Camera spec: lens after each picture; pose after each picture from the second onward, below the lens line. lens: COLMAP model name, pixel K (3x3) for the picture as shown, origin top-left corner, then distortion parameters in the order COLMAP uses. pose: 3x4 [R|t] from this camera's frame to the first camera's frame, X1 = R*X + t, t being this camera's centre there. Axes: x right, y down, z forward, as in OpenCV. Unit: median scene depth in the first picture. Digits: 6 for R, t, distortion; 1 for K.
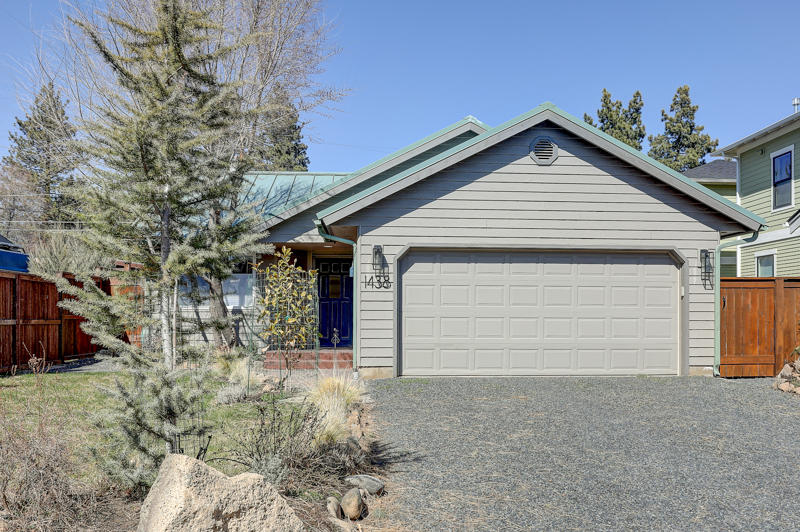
lens RADIAL K [[718.4, 0, 407.5], [0, 718.4, 314.7], [0, 0, 1]] dist [-0.012301, -0.010570]
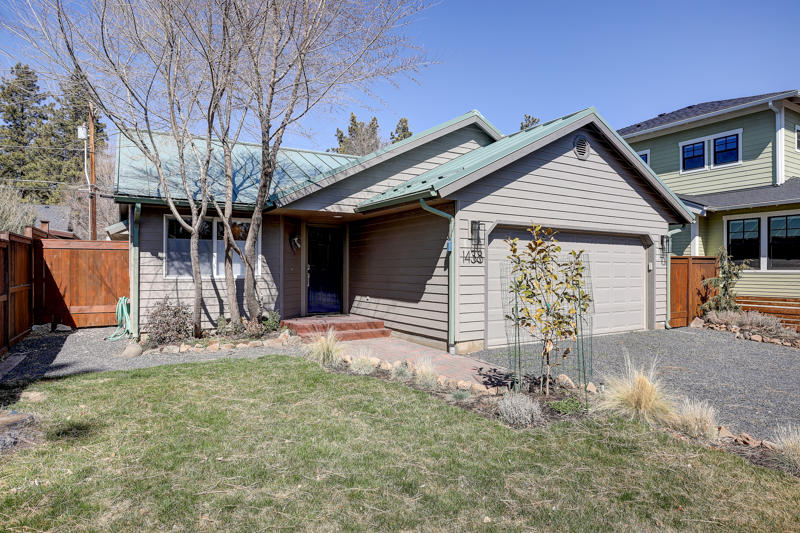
lens RADIAL K [[484.2, 0, 401.2], [0, 484.2, 267.1], [0, 0, 1]] dist [-0.062774, -0.000571]
pose [[0.892416, 0.002820, 0.451205, -0.428596], [-0.006060, 0.999965, 0.005737, -0.033689], [-0.451173, -0.007854, 0.892402, 0.426124]]
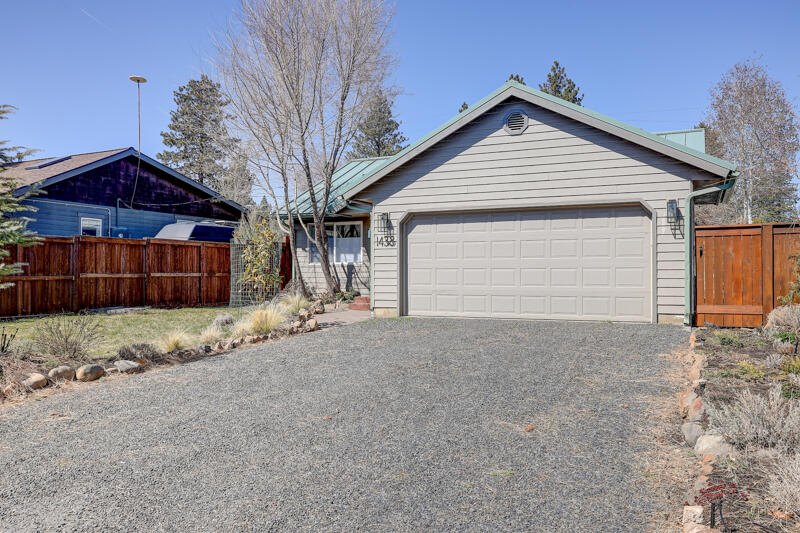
lens RADIAL K [[641.5, 0, 399.4], [0, 641.5, 266.1], [0, 0, 1]] dist [0.006385, 0.002438]
pose [[0.875199, -0.011245, -0.483633, 0.517020], [0.010059, 0.999937, -0.005047, 0.004098], [0.483659, -0.000448, 0.875256, 0.013209]]
